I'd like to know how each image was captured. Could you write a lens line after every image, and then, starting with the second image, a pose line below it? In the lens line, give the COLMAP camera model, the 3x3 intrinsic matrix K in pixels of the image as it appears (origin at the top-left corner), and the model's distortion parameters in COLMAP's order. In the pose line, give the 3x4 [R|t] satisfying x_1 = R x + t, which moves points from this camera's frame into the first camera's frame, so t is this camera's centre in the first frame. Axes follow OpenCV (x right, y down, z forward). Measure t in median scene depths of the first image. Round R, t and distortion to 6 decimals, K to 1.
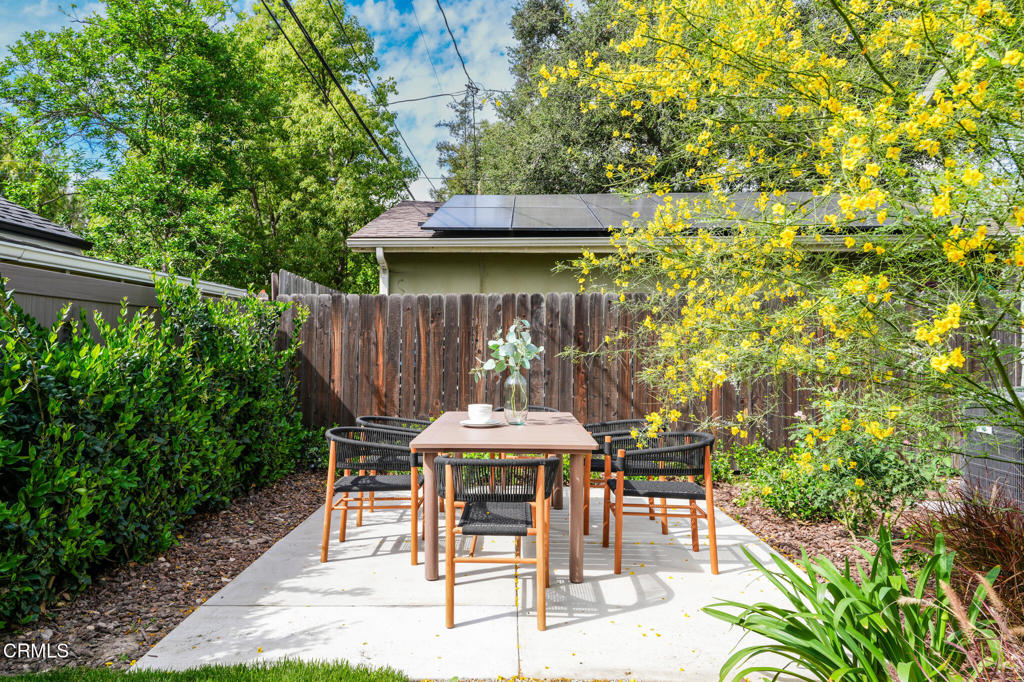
lens RADIAL K [[660.5, 0, 512.0], [0, 660.5, 341.0], [0, 0, 1]] dist [-0.001904, -0.000106]
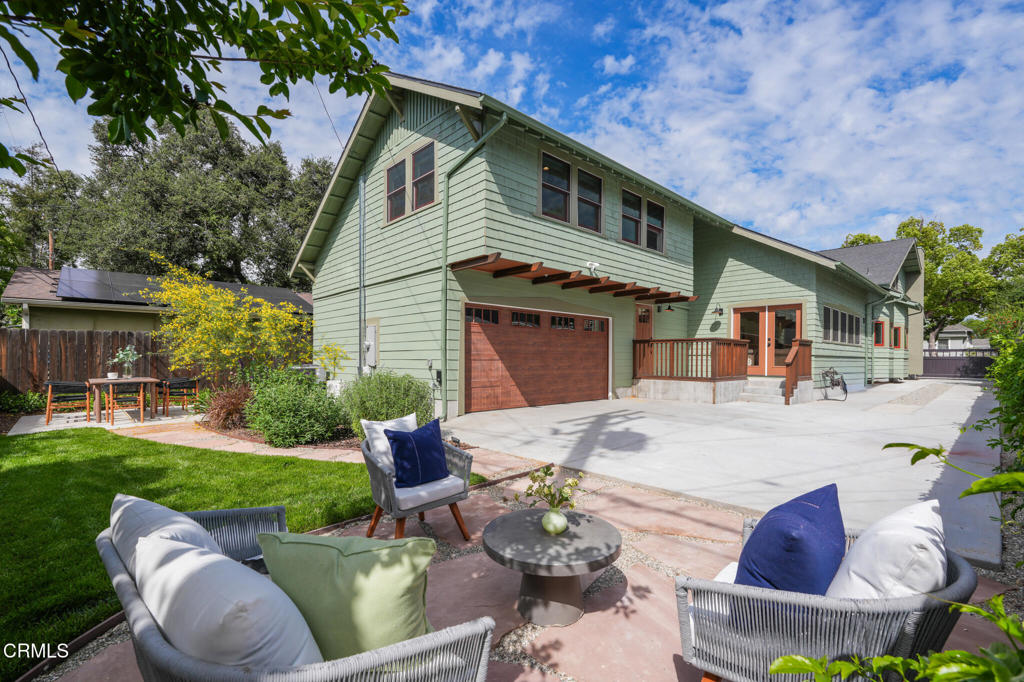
lens RADIAL K [[459.2, 0, 512.9], [0, 459.2, 357.9], [0, 0, 1]] dist [0.001229, 0.000498]
pose [[0.721050, -0.003607, 0.692874, -0.115973], [-0.006910, 0.999899, 0.012396, -0.006871], [-0.692849, -0.013725, 0.720953, -1.131718]]
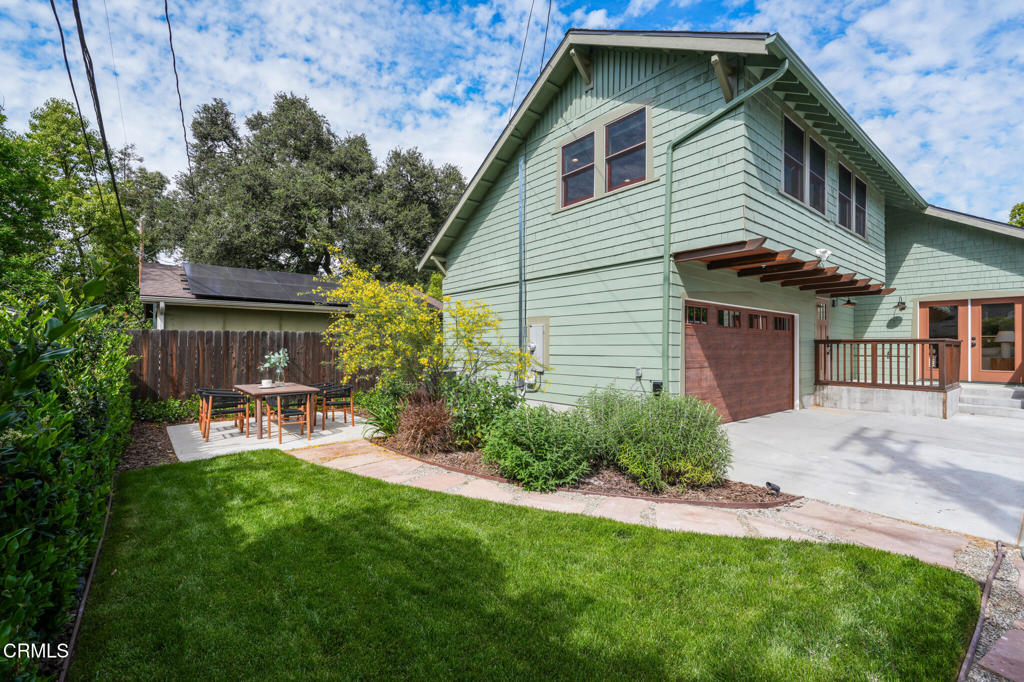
lens RADIAL K [[450.2, 0, 512.0], [0, 450.2, 341.0], [0, 0, 1]] dist [-0.000204, 0.000092]
pose [[0.765635, 0.007392, 0.643233, -0.291951], [-0.007846, 0.999967, -0.002152, -0.042108], [-0.643228, -0.003399, 0.765667, -0.665699]]
